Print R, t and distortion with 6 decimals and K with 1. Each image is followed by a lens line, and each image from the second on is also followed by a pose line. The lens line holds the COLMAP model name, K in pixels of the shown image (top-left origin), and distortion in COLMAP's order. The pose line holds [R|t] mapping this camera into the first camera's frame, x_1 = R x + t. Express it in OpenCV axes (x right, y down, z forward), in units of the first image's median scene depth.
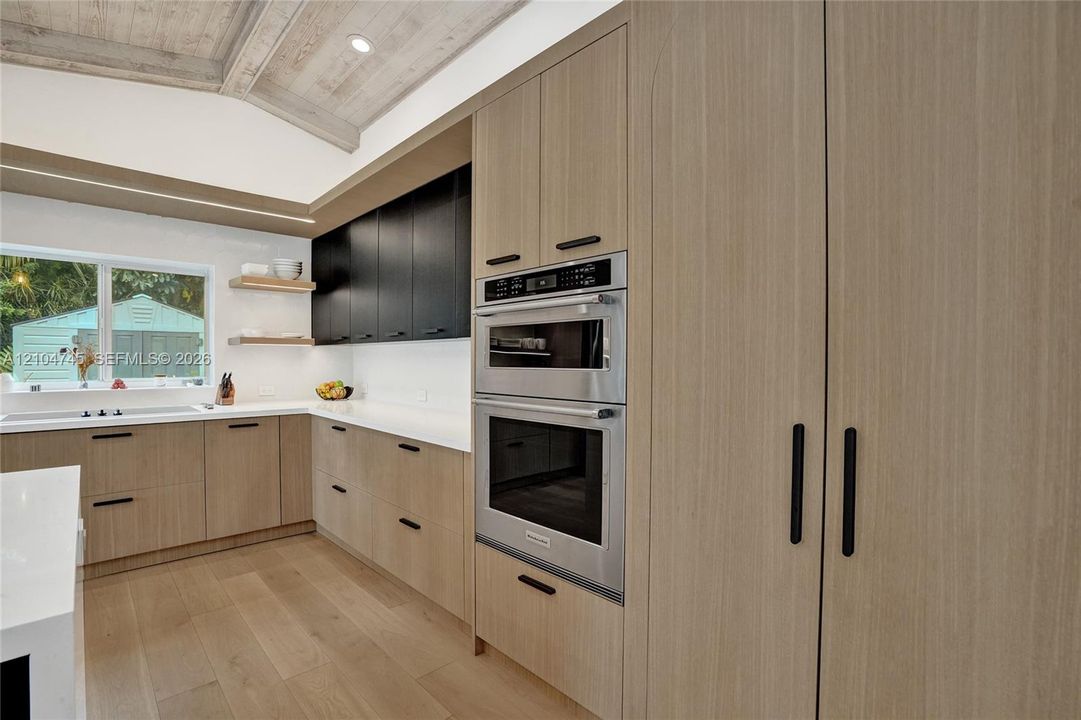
lens RADIAL K [[514.1, 0, 548.6], [0, 514.1, 360.0], [0, 0, 1]] dist [-0.060382, 0.022418]
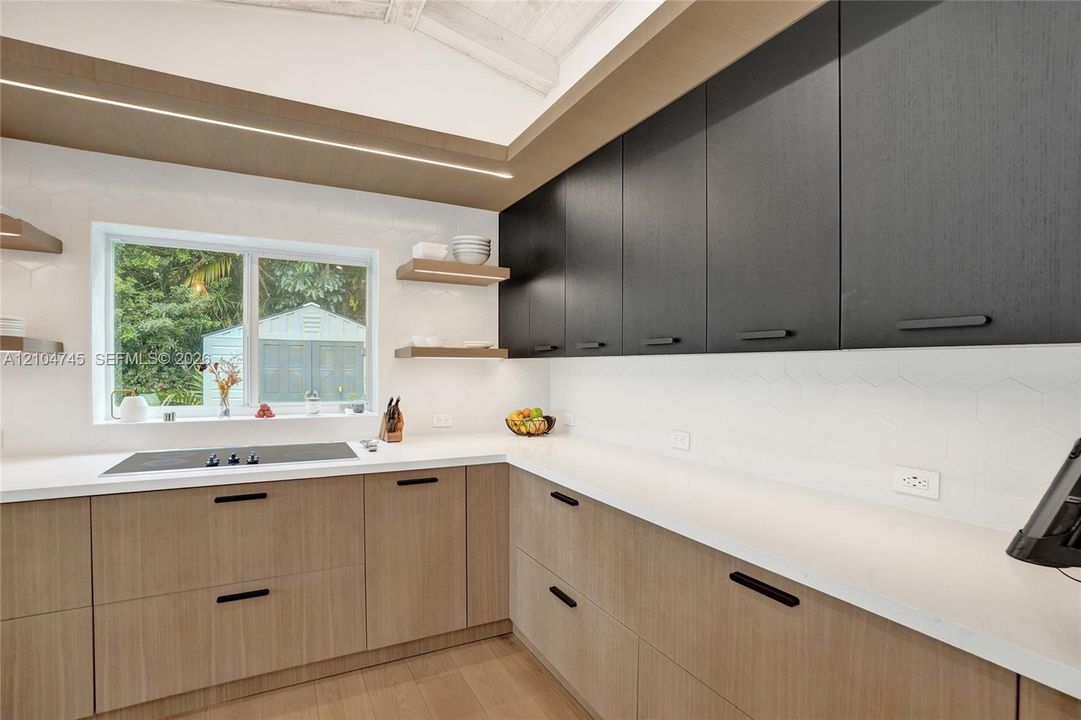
lens RADIAL K [[514.1, 0, 542.0], [0, 514.1, 363.5], [0, 0, 1]] dist [-0.060382, 0.022418]
pose [[0.962167, 0.001174, -0.272458, -0.236689], [-0.002677, 0.999983, -0.005145, -0.019495], [0.272448, 0.005679, 0.962154, 0.355096]]
